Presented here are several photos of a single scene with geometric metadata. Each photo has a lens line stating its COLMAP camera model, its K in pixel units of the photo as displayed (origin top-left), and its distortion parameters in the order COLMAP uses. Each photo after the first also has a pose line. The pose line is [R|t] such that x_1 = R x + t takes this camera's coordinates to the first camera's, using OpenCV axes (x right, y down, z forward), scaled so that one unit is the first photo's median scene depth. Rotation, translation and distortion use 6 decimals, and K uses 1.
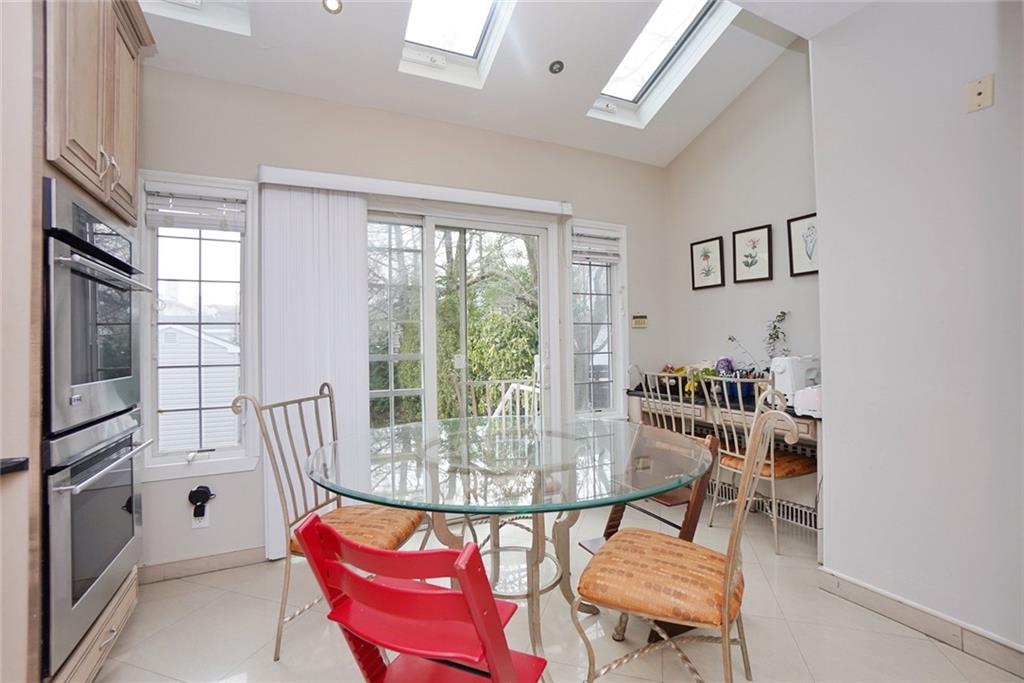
lens RADIAL K [[449.9, 0, 509.8], [0, 449.9, 335.0], [0, 0, 1]] dist [-0.001294, 0.000117]
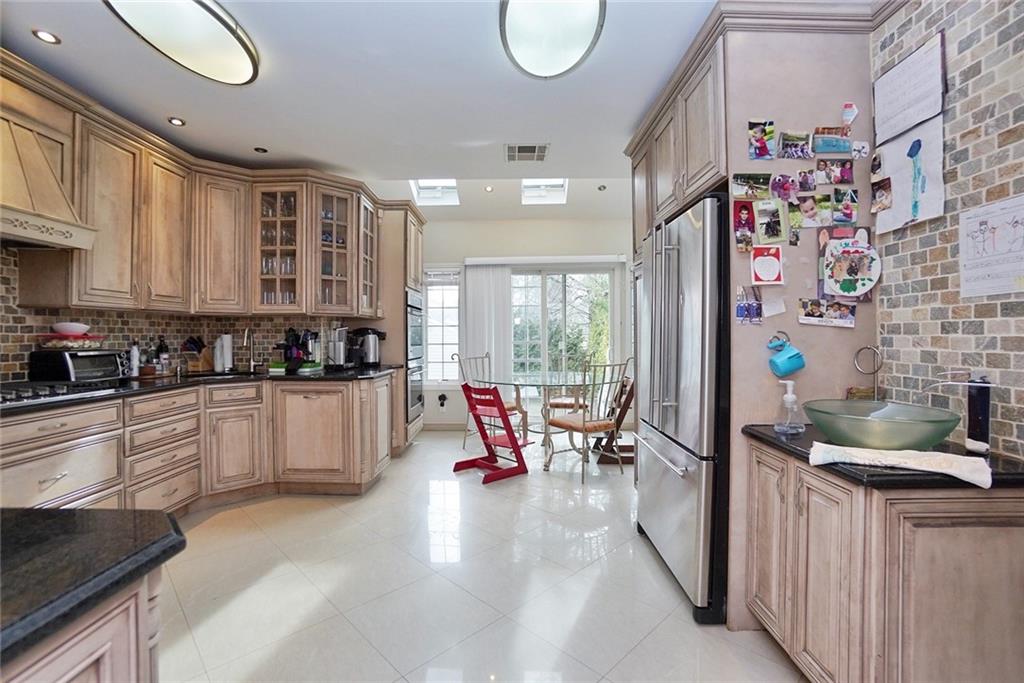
lens RADIAL K [[449.9, 0, 509.8], [0, 449.9, 335.0], [0, 0, 1]] dist [-0.001294, 0.000117]
pose [[0.890254, 0.010214, -0.455351, 0.736961], [-0.001032, 0.999791, 0.020407, -0.030547], [0.455464, -0.017698, 0.890078, -0.992733]]
